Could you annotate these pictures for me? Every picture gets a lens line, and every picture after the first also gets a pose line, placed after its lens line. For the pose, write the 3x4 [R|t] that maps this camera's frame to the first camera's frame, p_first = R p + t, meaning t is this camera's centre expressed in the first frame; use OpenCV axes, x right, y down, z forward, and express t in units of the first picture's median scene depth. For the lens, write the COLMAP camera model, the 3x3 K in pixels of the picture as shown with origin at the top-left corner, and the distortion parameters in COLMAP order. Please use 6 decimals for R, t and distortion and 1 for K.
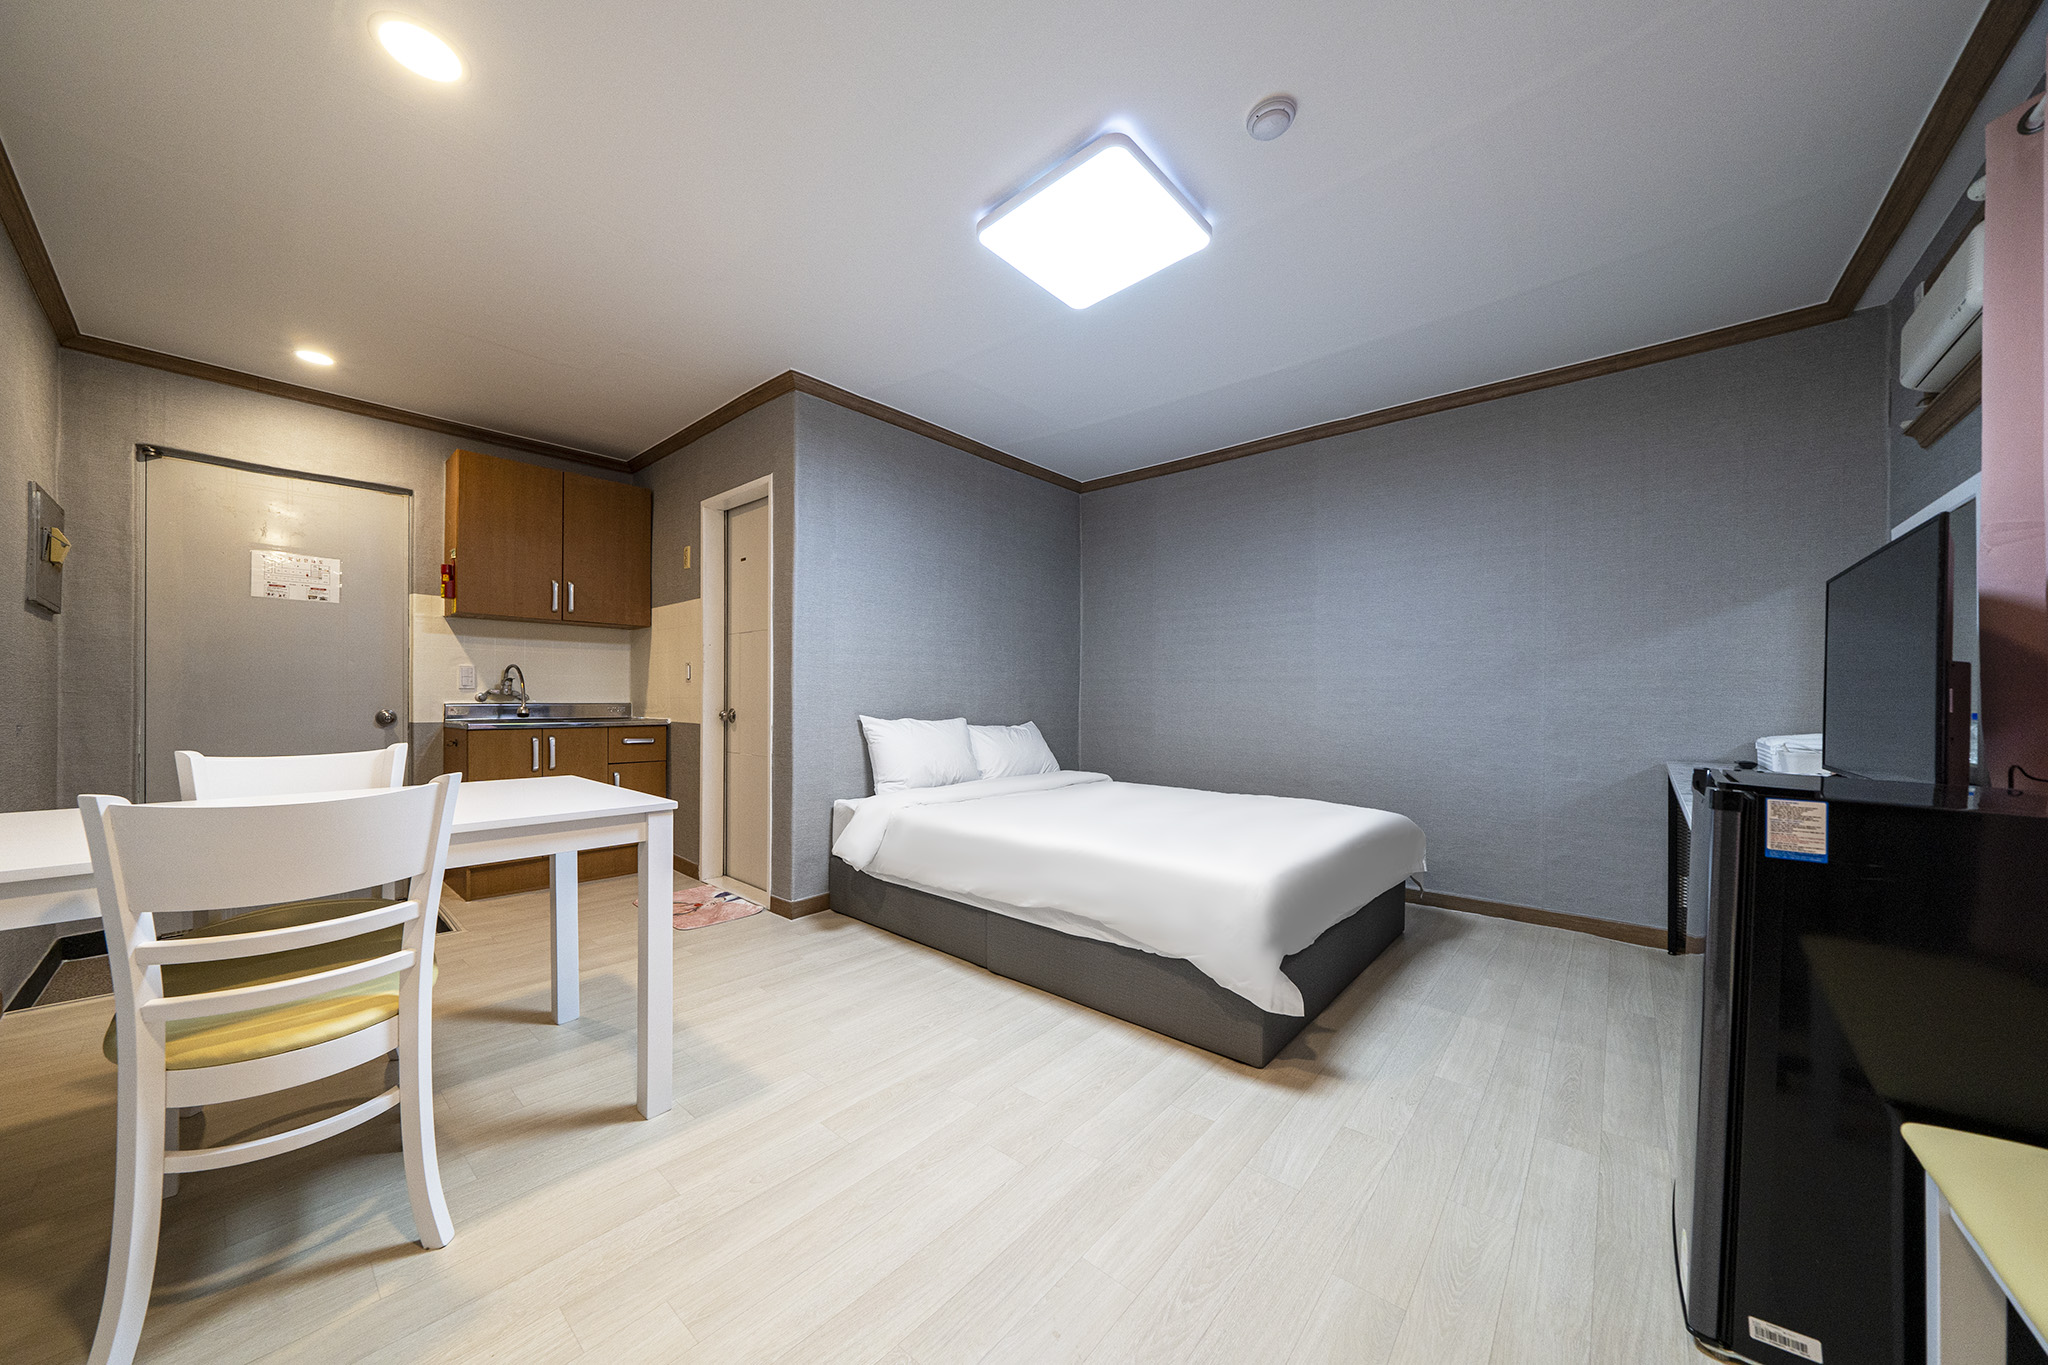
lens RADIAL K [[696.8, 0, 1013.3], [0, 696.8, 696.3], [0, 0, 1]] dist [-0.005693, -0.000062]
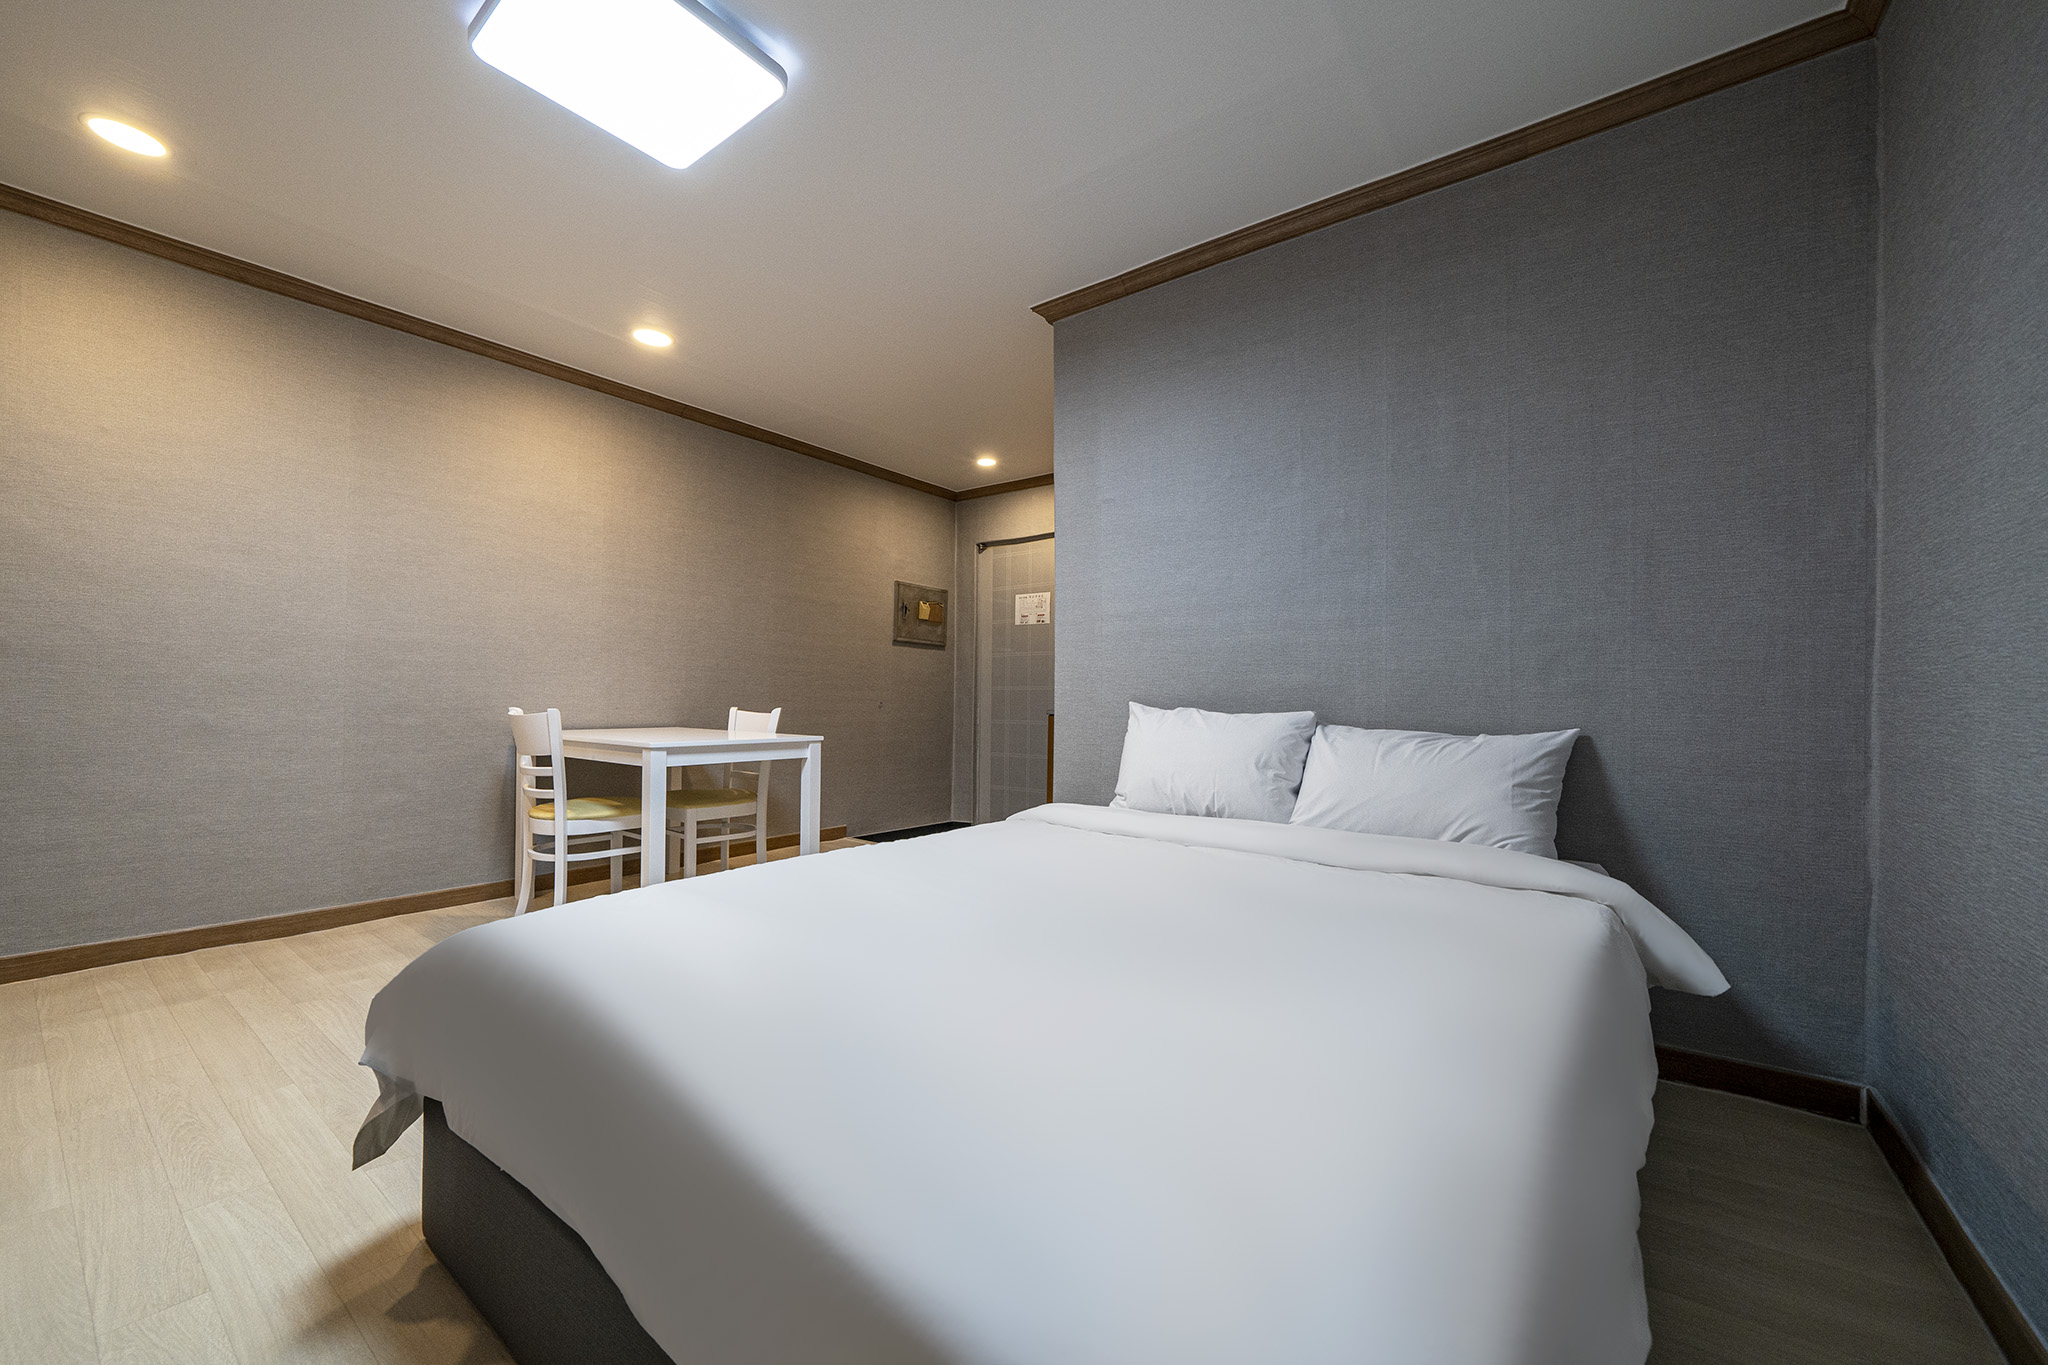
lens RADIAL K [[758.3, 0, 964.8], [0, 758.3, 709.4], [0, 0, 1]] dist [-0.001063, -0.000048]
pose [[0.065499, 0.008399, -0.997817, 0.615469], [-0.005785, 0.999951, 0.008037, 0.032203], [0.997836, 0.005246, 0.065544, 0.832441]]
